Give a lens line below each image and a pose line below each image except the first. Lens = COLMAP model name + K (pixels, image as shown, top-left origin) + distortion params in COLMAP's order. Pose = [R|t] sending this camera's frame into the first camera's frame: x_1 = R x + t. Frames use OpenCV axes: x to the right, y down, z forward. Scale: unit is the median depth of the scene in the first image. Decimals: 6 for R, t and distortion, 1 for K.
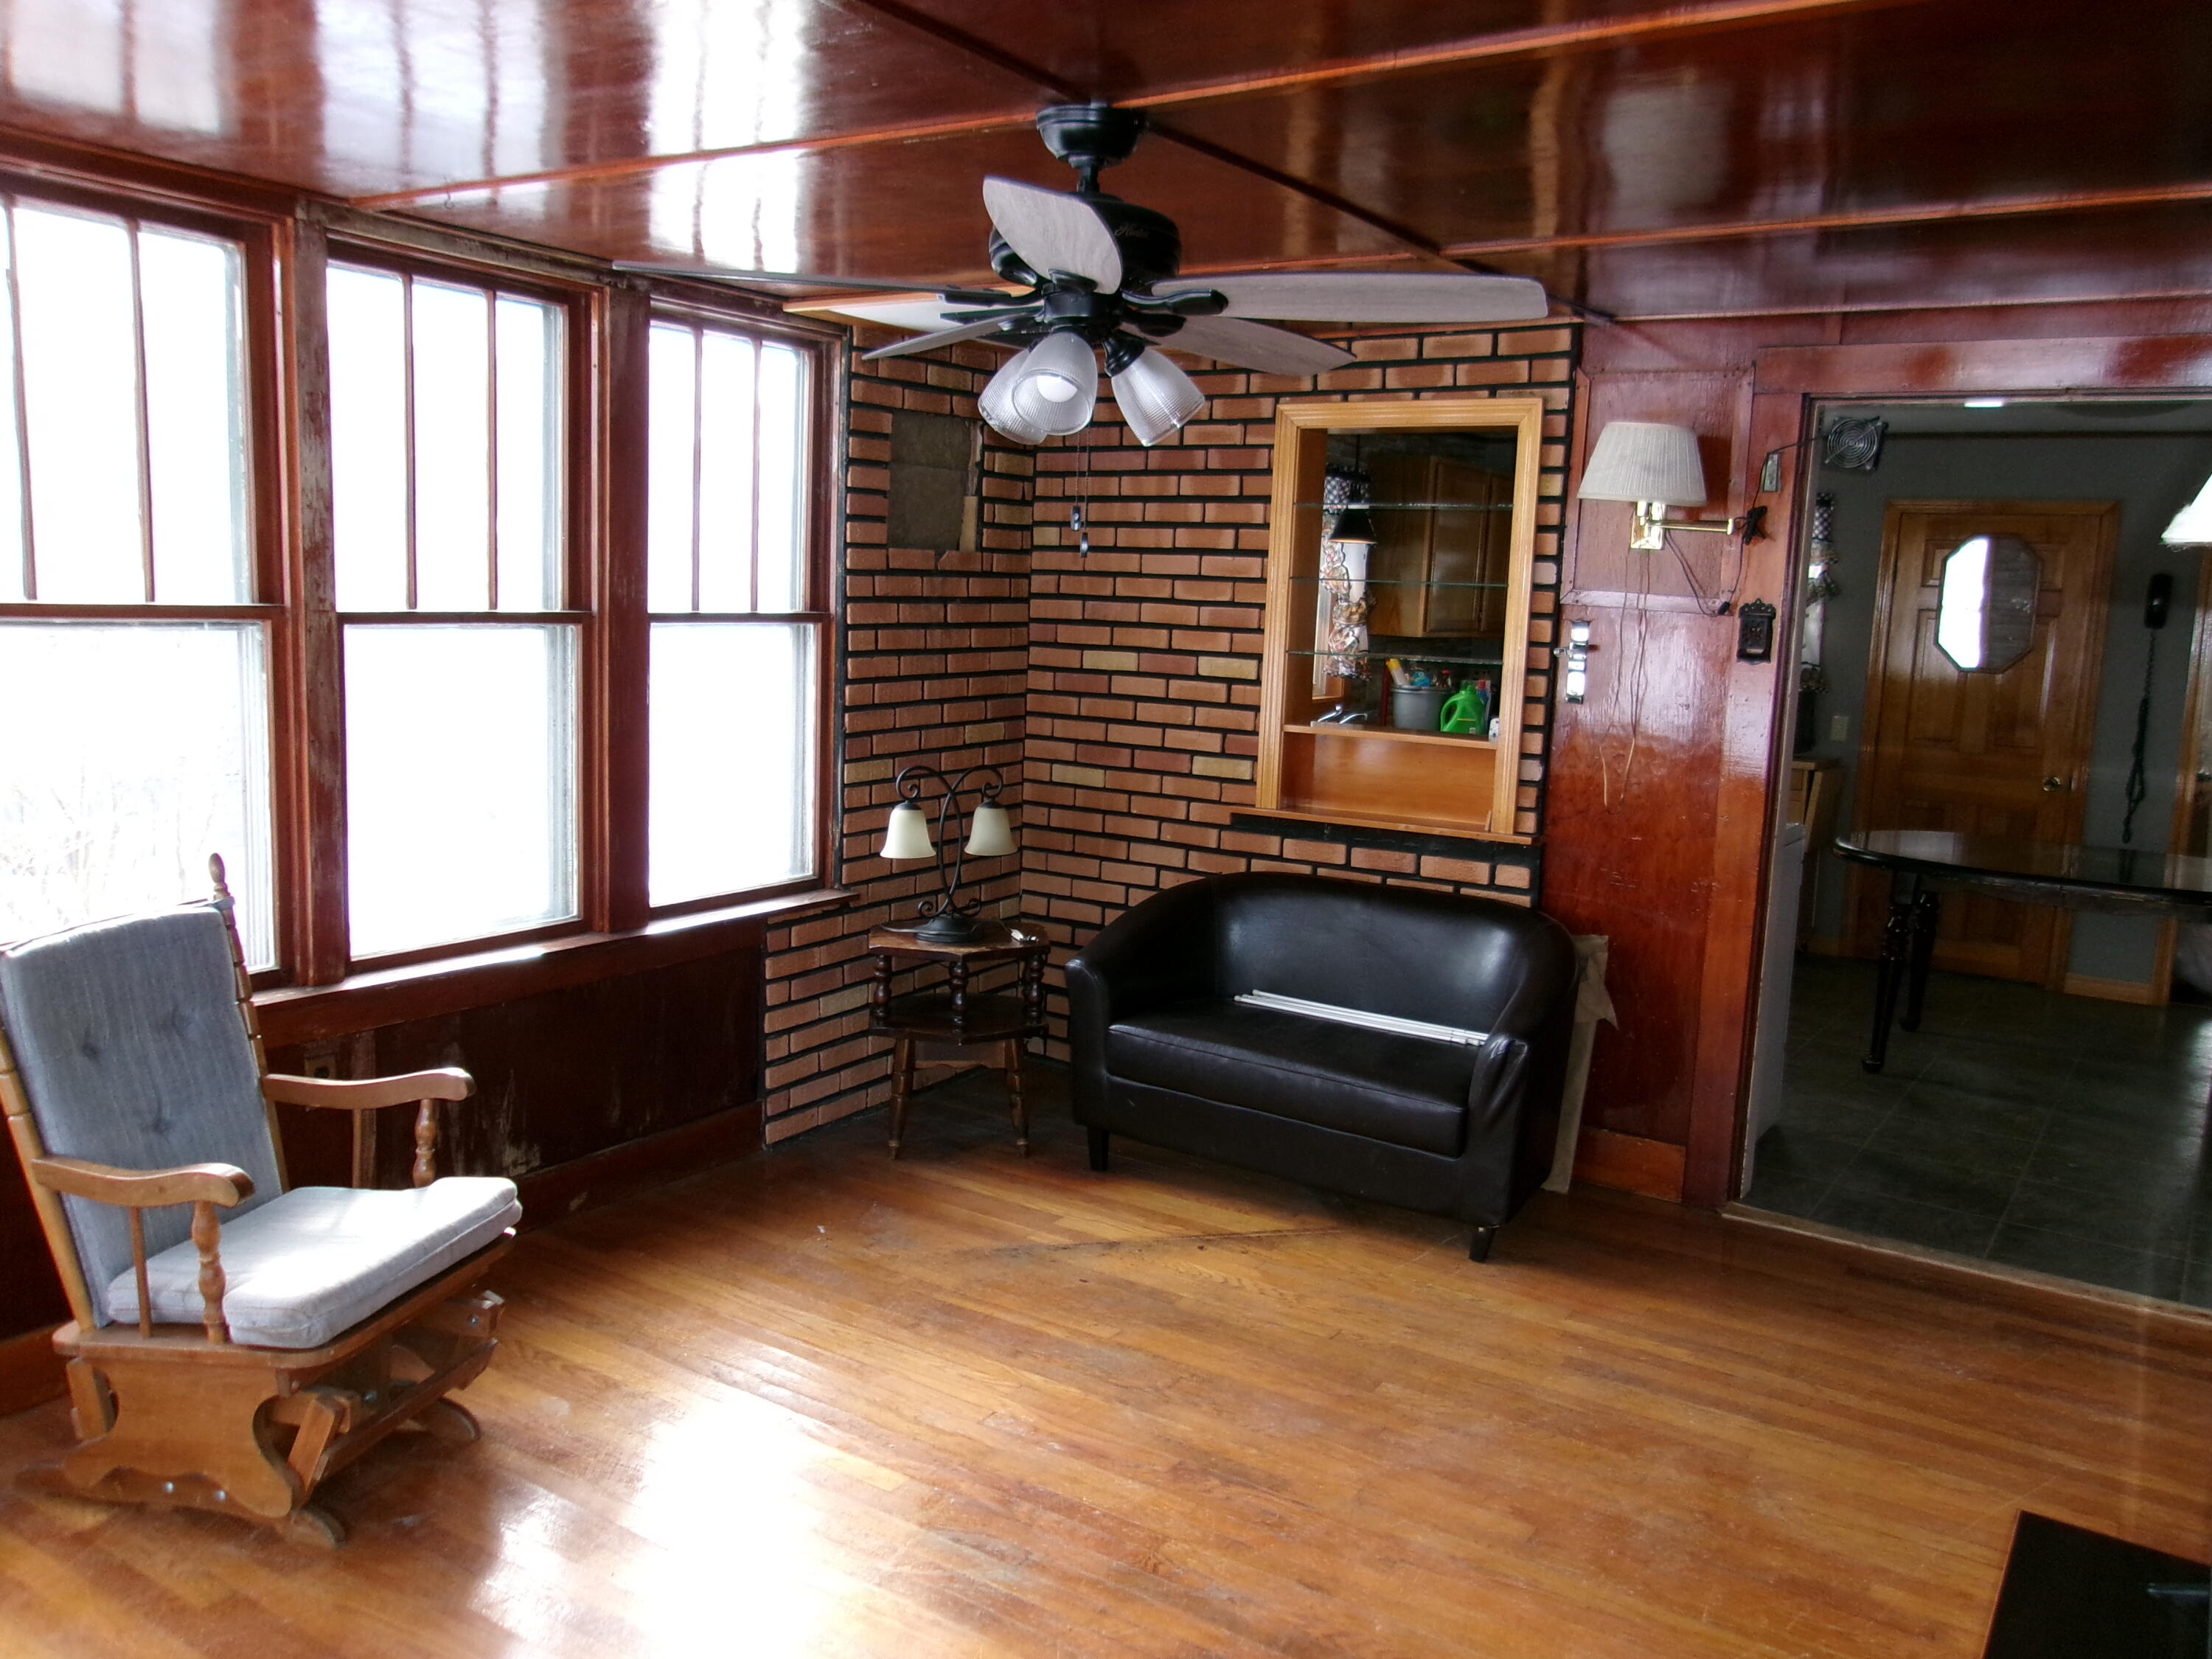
lens RADIAL K [[1729.0, 0, 1117.5], [0, 1729.0, 827.9], [0, 0, 1]] dist [-0.032977, 0.082308]
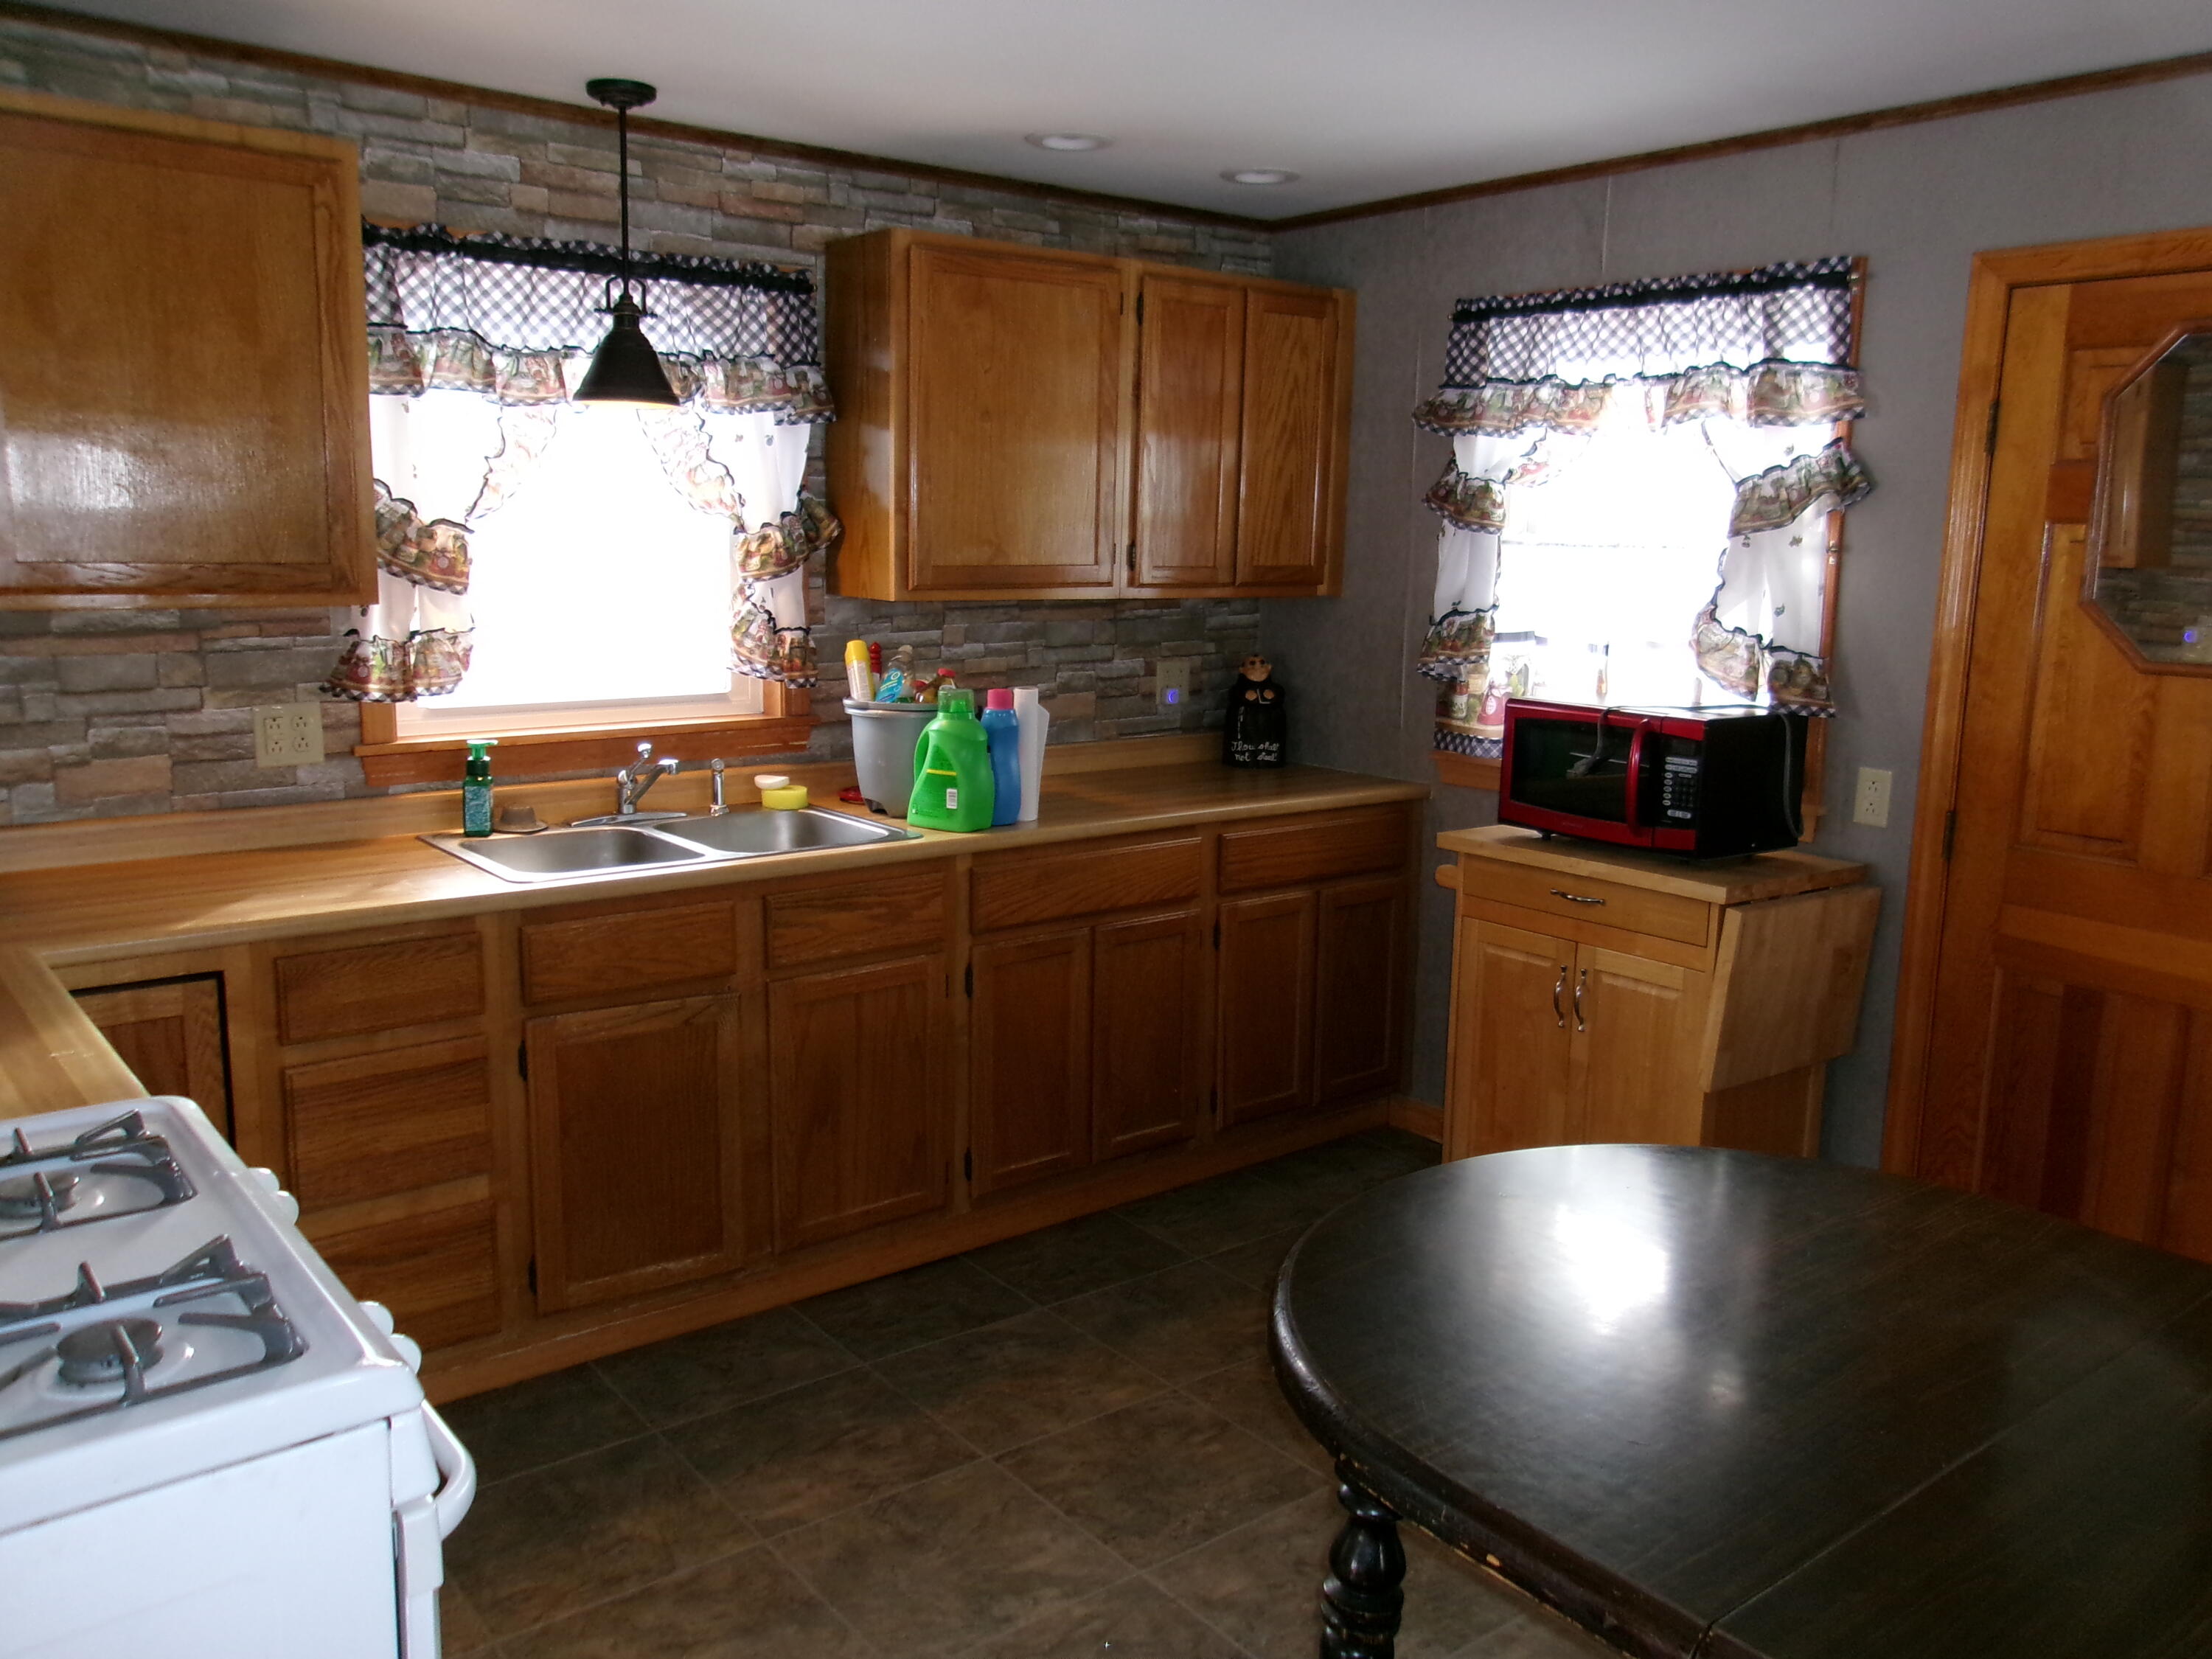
lens RADIAL K [[1729.0, 0, 1117.5], [0, 1729.0, 827.9], [0, 0, 1]] dist [-0.032977, 0.082308]
pose [[0.950801, 0.031563, -0.308189, 0.388690], [-0.023683, 0.999291, 0.029278, -0.060796], [0.308894, -0.020539, 0.950875, 0.544649]]
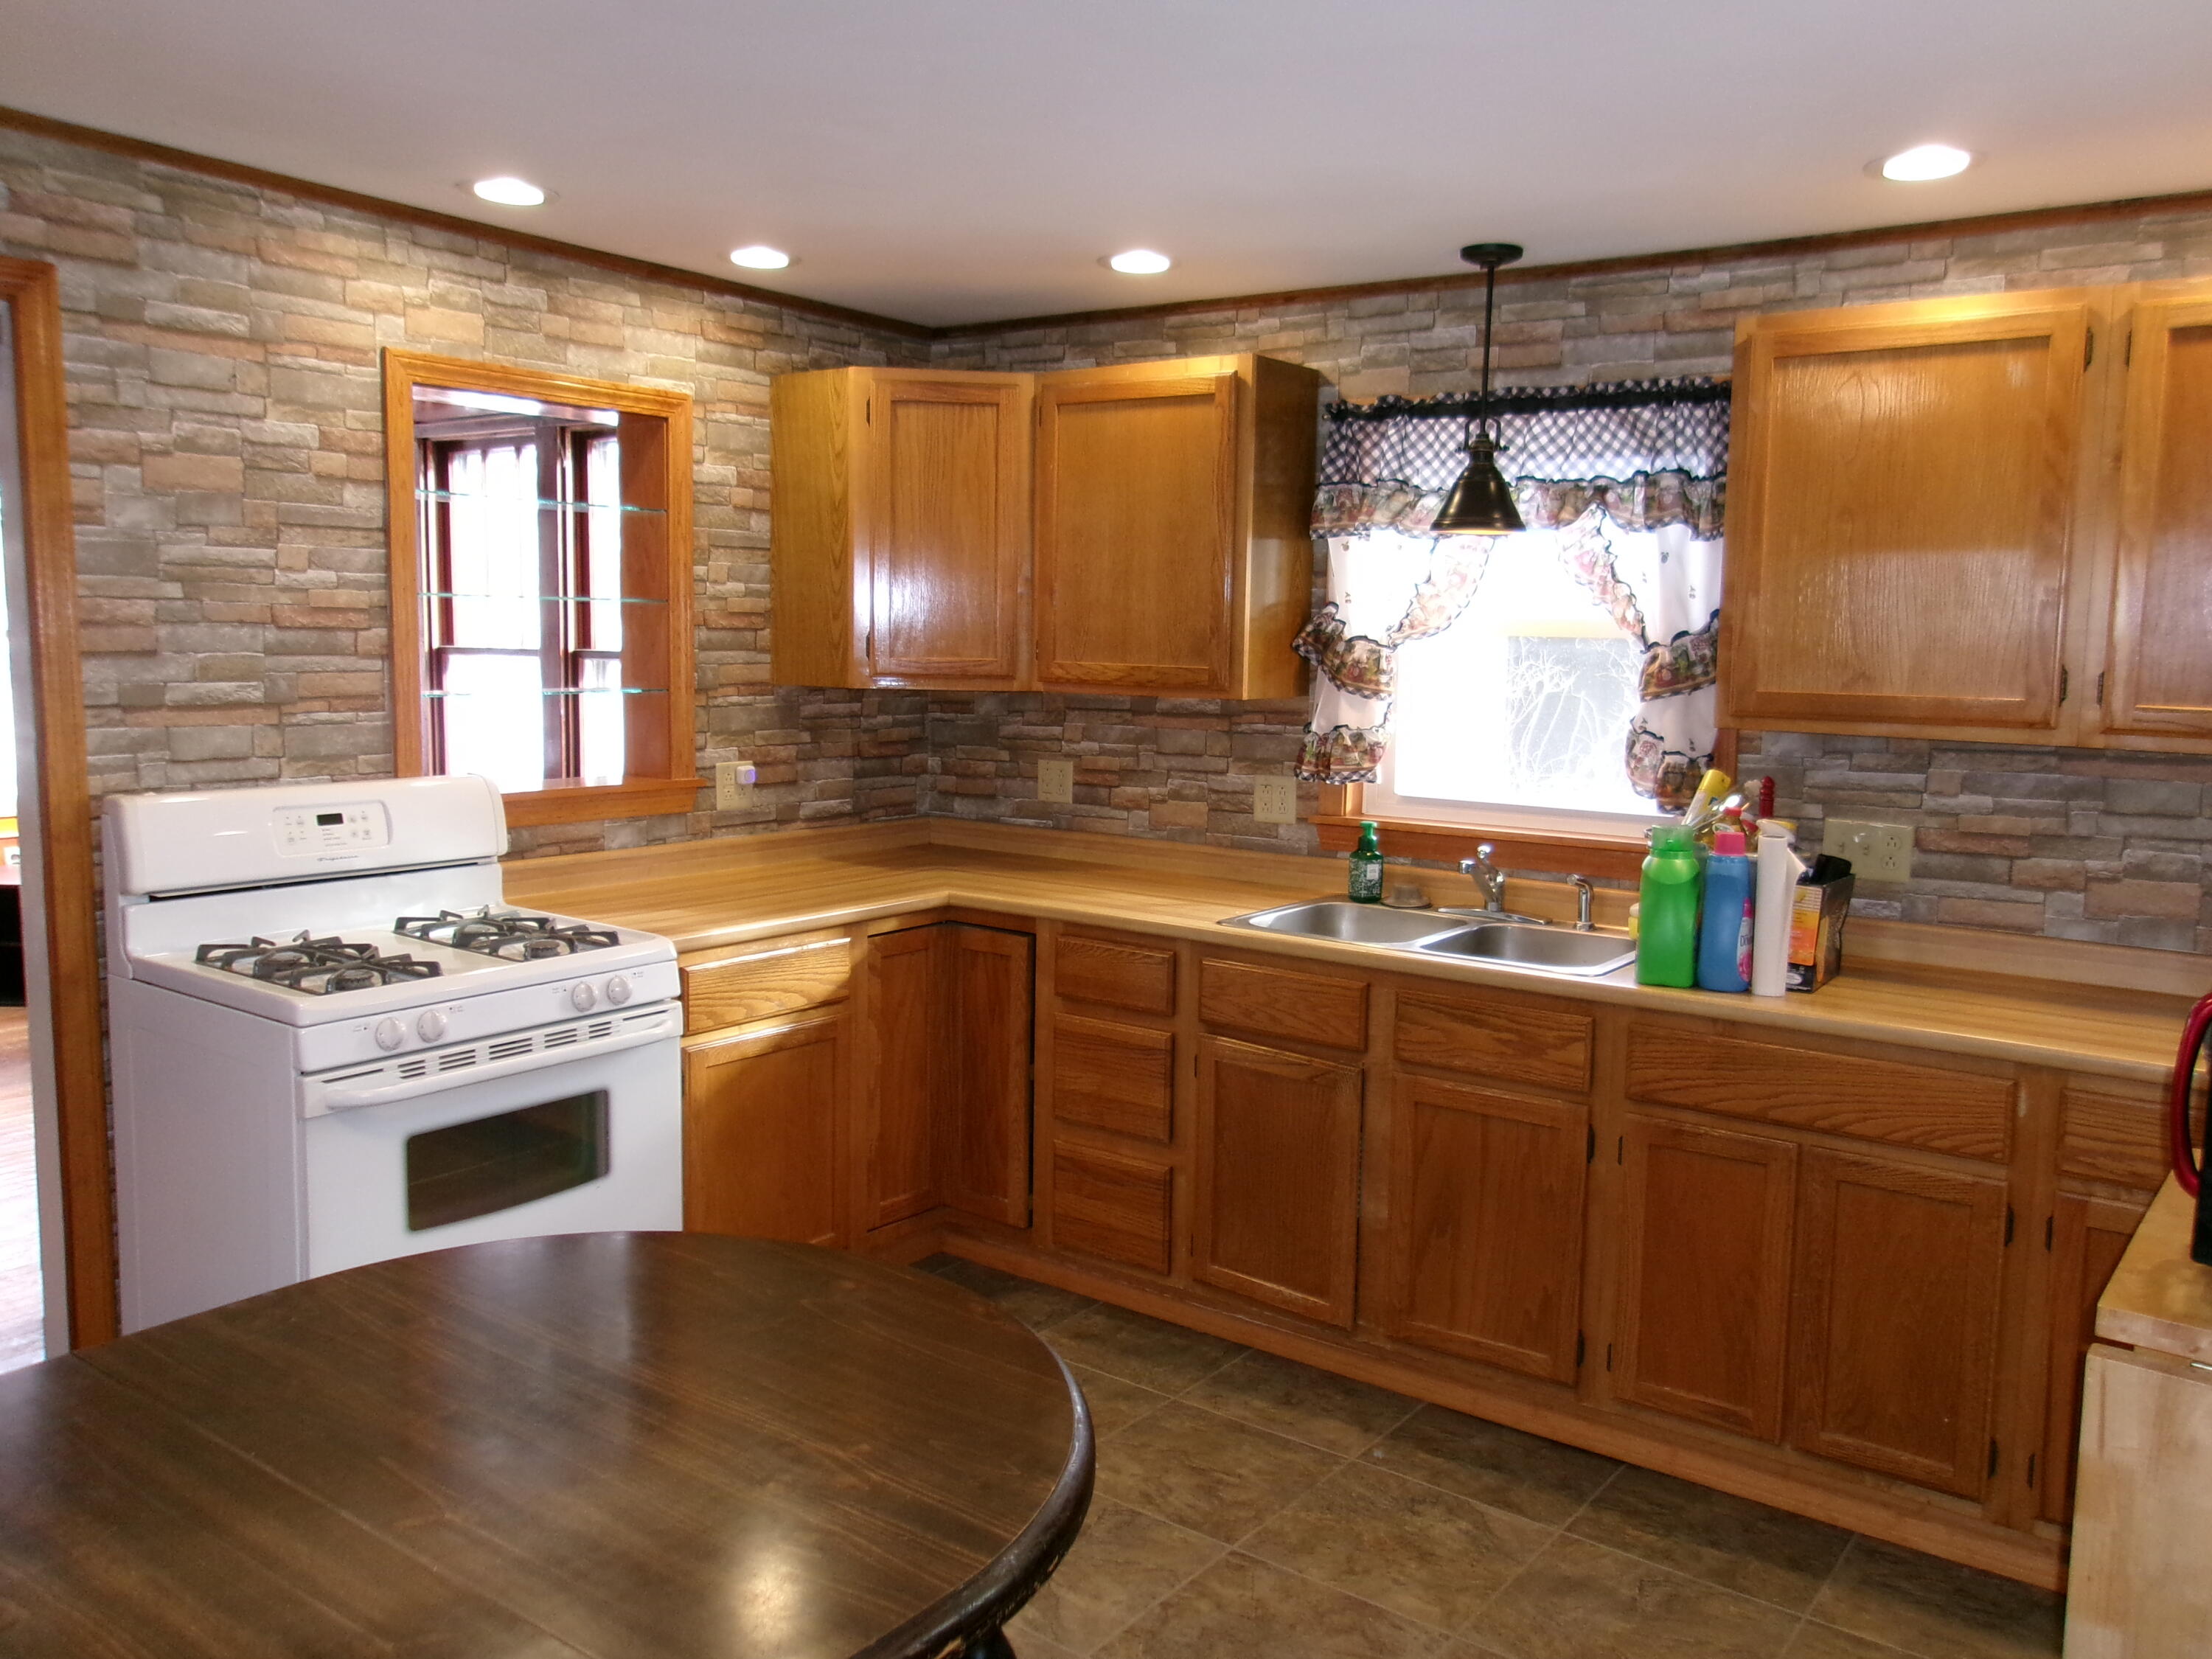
lens RADIAL K [[1729.0, 0, 1117.5], [0, 1729.0, 827.9], [0, 0, 1]] dist [-0.032977, 0.082308]
pose [[-0.049119, 0.078763, -0.995683, 0.613990], [-0.159143, 0.983533, 0.085652, -0.096000], [0.986033, 0.162663, -0.035775, 0.848382]]
